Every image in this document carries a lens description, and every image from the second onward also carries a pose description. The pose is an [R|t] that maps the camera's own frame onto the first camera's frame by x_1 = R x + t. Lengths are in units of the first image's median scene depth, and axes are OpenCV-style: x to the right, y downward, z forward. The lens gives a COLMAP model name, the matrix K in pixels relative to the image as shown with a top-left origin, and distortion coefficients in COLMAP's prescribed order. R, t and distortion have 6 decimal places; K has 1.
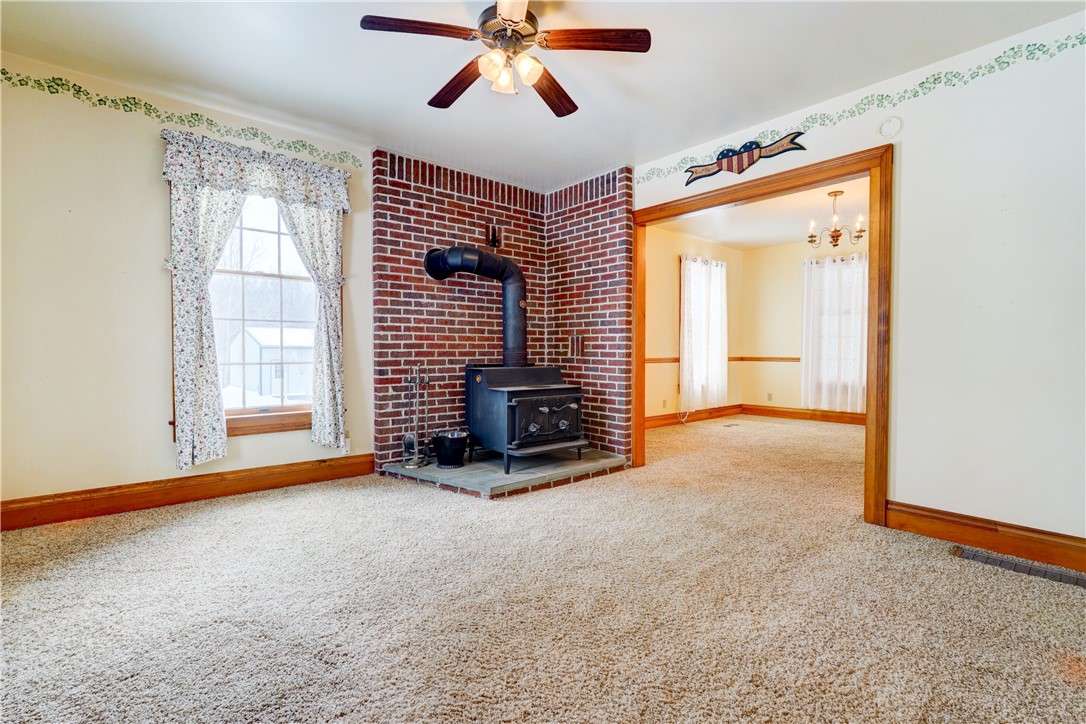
lens RADIAL K [[507.7, 0, 507.9], [0, 507.7, 361.5], [0, 0, 1]] dist [0.001661, -0.000013]
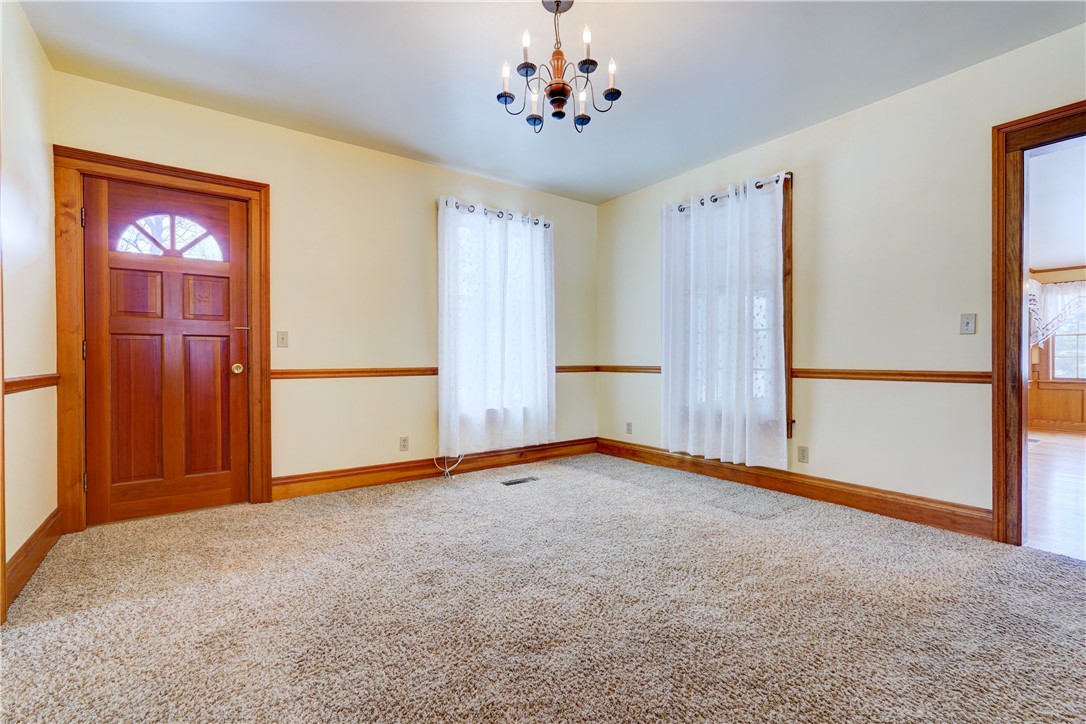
lens RADIAL K [[487.6, 0, 511.0], [0, 487.6, 363.6], [0, 0, 1]] dist [-0.000500, -0.000191]
pose [[0.996201, -0.001565, -0.087073, 0.757908], [0.000701, 0.999950, -0.009952, -0.009752], [0.087084, 0.009853, 0.996152, 0.676339]]
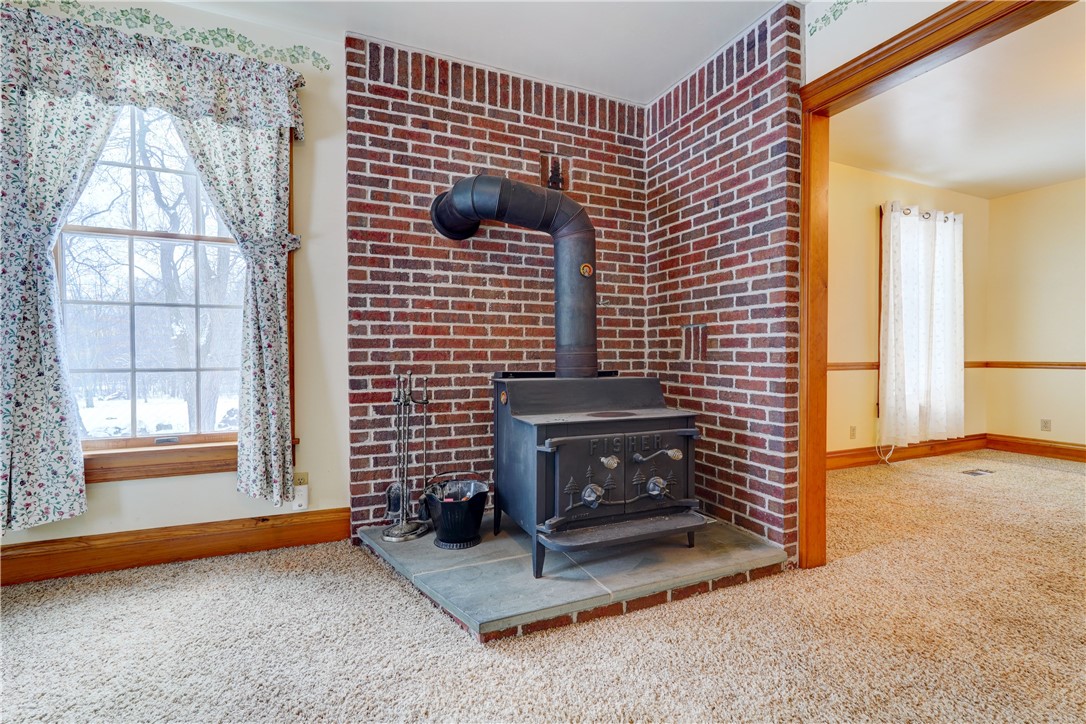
lens RADIAL K [[472.4, 0, 508.6], [0, 472.4, 361.9], [0, 0, 1]] dist [-0.003487, 0.000596]
pose [[0.953797, 0.002826, -0.300440, 0.103393], [-0.004642, 0.999975, -0.005332, -0.004187], [0.300417, 0.006480, 0.953786, 0.442021]]
